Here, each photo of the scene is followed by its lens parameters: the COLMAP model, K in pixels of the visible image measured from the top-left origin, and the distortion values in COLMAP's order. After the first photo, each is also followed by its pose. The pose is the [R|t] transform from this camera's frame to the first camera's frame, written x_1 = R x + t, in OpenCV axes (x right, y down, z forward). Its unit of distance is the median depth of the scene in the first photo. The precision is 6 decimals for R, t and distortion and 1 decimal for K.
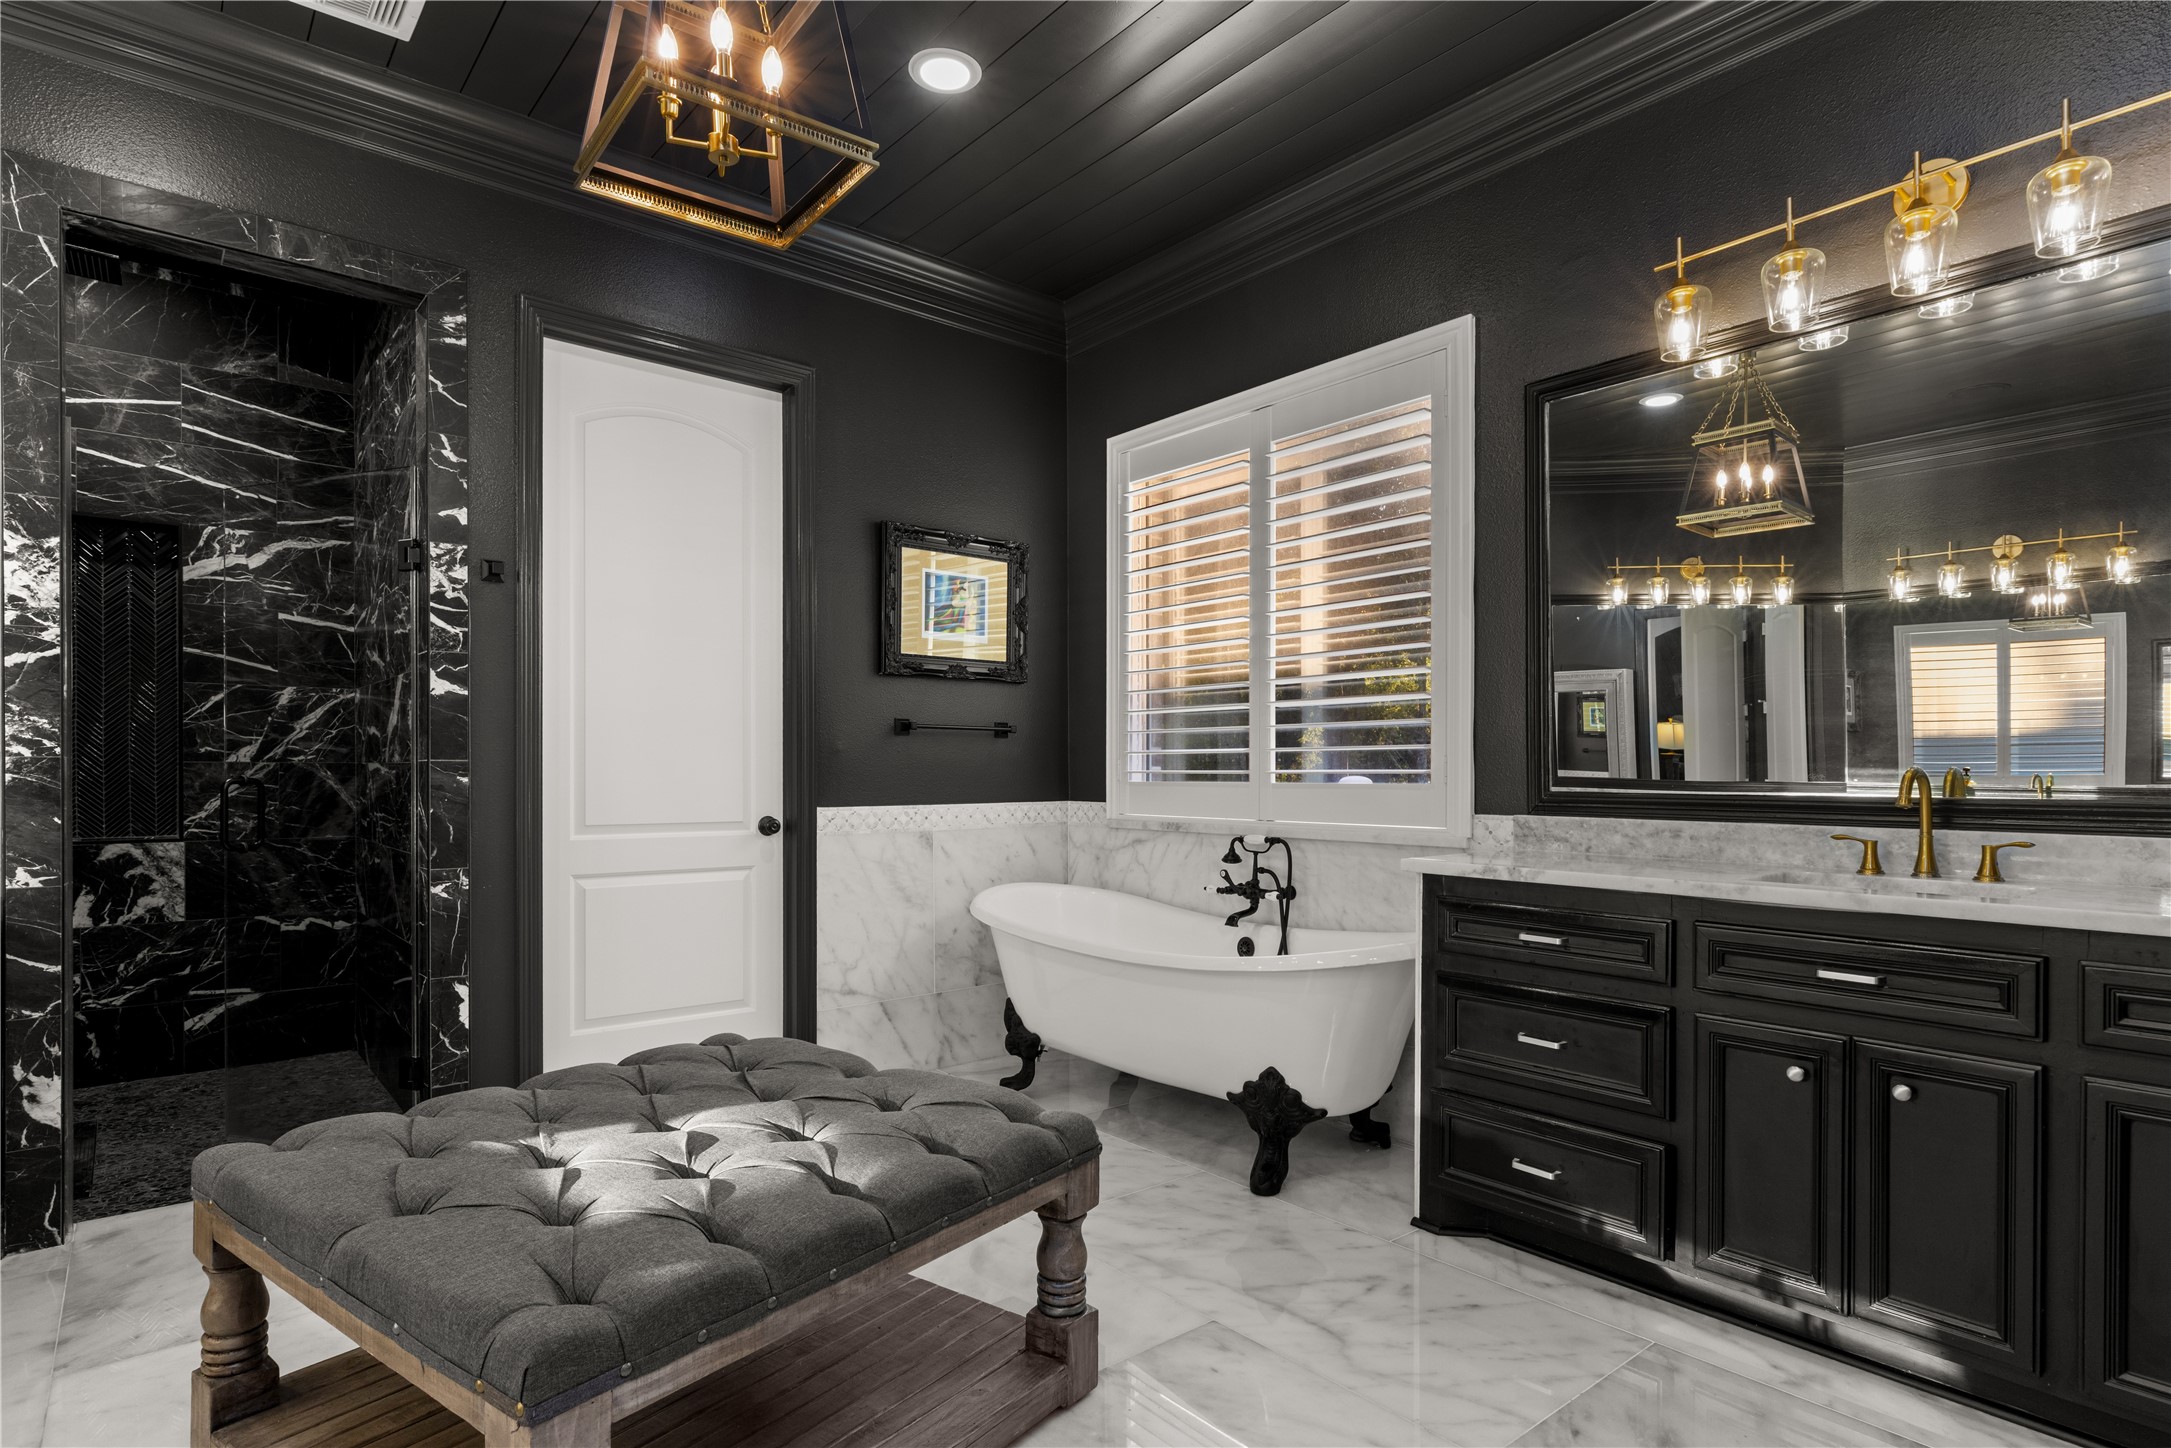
lens RADIAL K [[1109.3, 0, 963.2], [0, 1109.3, 779.7], [0, 0, 1]] dist [-0.002937, -0.000906]
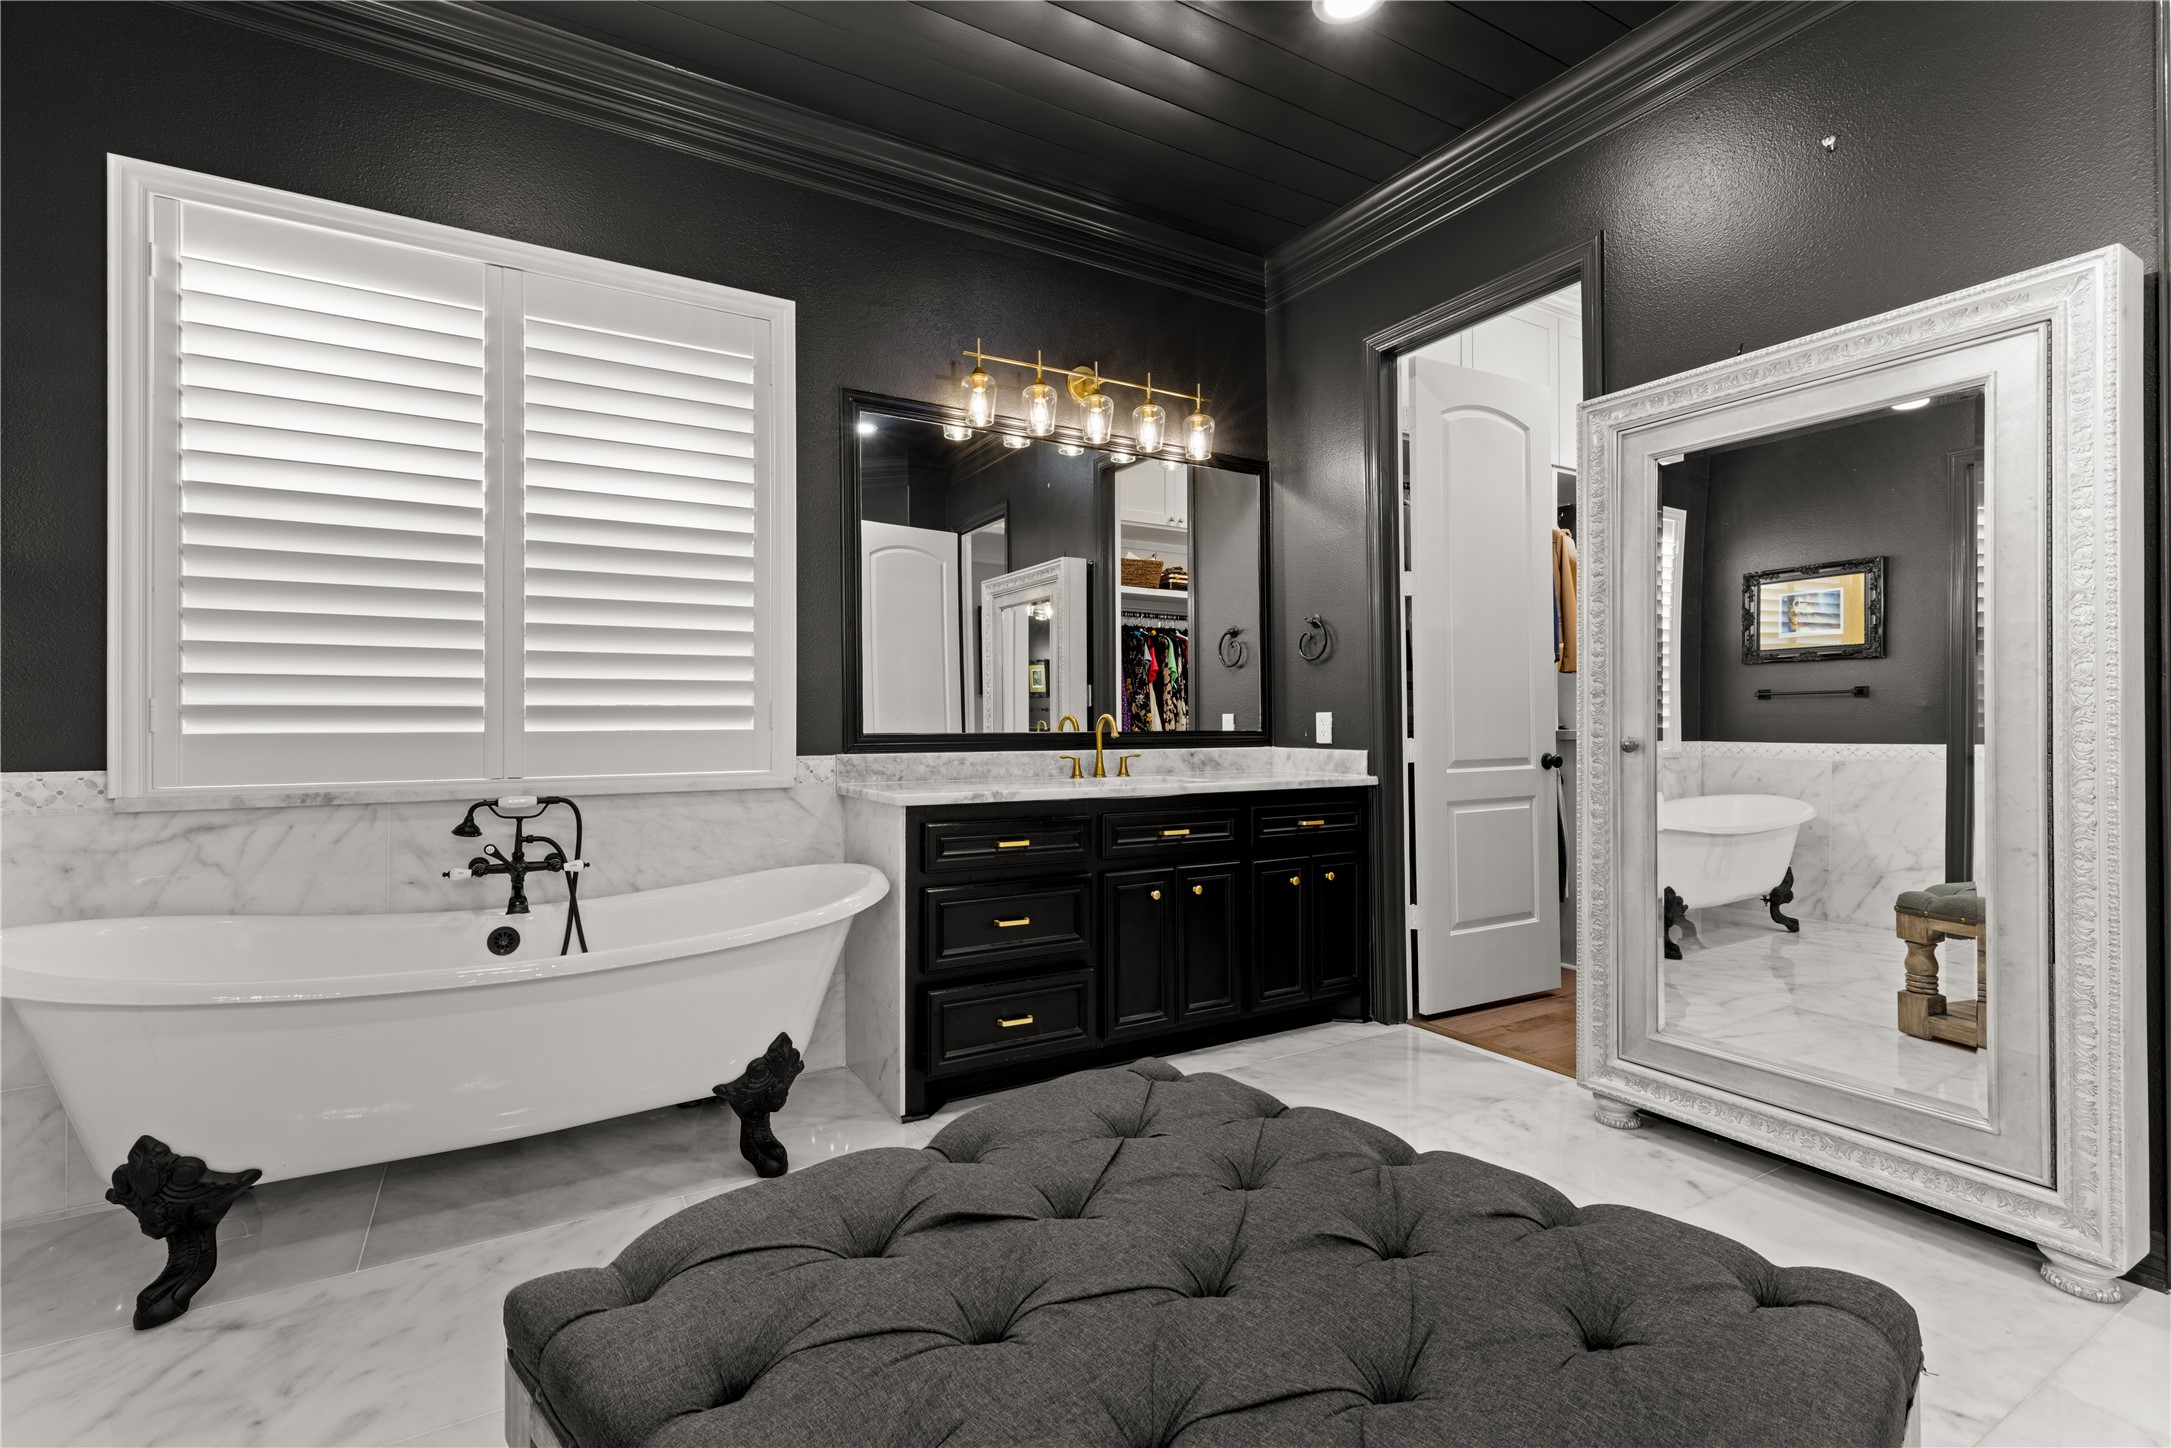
lens RADIAL K [[985.9, 0, 1074.5], [0, 985.9, 718.5], [0, 0, 1]] dist [0.002638, 0.000563]
pose [[0.104334, -0.001459, 0.994541, -0.454833], [0.010328, 0.999947, 0.000384, -0.003574], [-0.994489, 0.010232, 0.104344, 0.578194]]
